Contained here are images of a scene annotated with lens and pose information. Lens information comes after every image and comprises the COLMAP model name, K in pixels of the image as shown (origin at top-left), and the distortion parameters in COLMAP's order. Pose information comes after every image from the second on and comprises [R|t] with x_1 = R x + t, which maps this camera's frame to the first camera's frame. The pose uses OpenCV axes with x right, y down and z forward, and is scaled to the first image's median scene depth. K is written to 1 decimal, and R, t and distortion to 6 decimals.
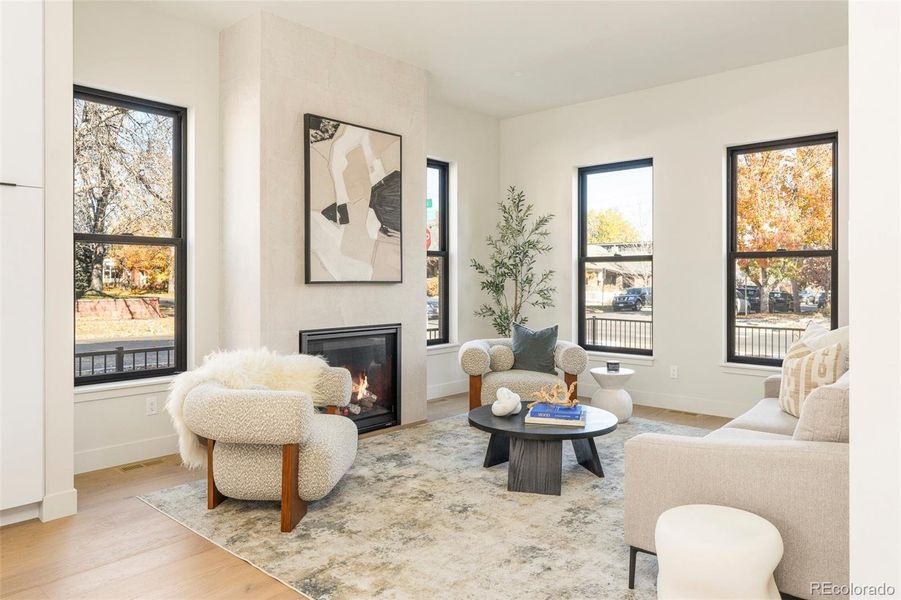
lens RADIAL K [[606.1, 0, 455.7], [0, 606.1, 281.8], [0, 0, 1]] dist [0.009005, 0.002251]
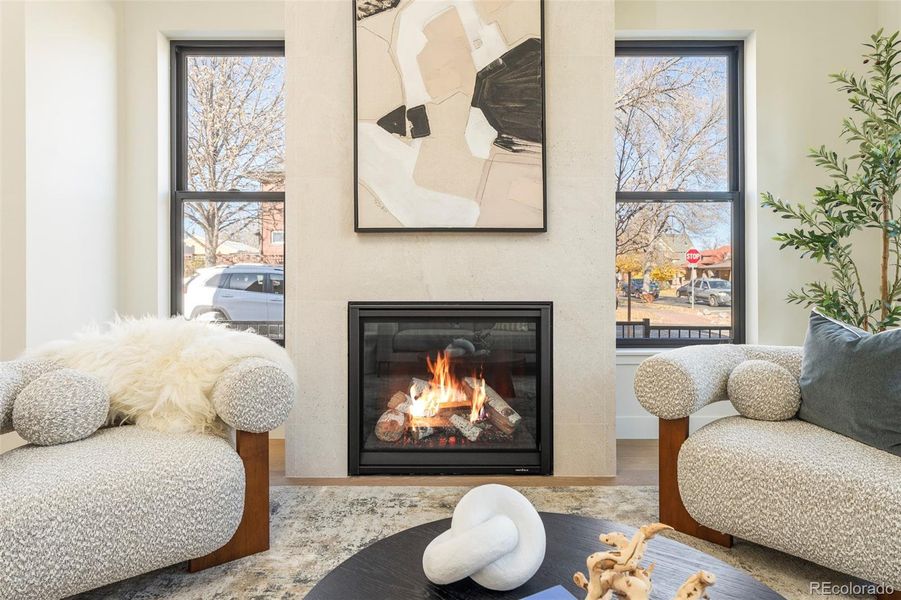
lens RADIAL K [[489.6, 0, 455.5], [0, 489.6, 280.0], [0, 0, 1]] dist [-0.005509, -0.001257]
pose [[0.667504, 0.000688, -0.744606, 0.210103], [-0.002856, 0.999995, -0.001636, 0.051609], [0.744601, 0.003218, 0.667502, 0.654611]]
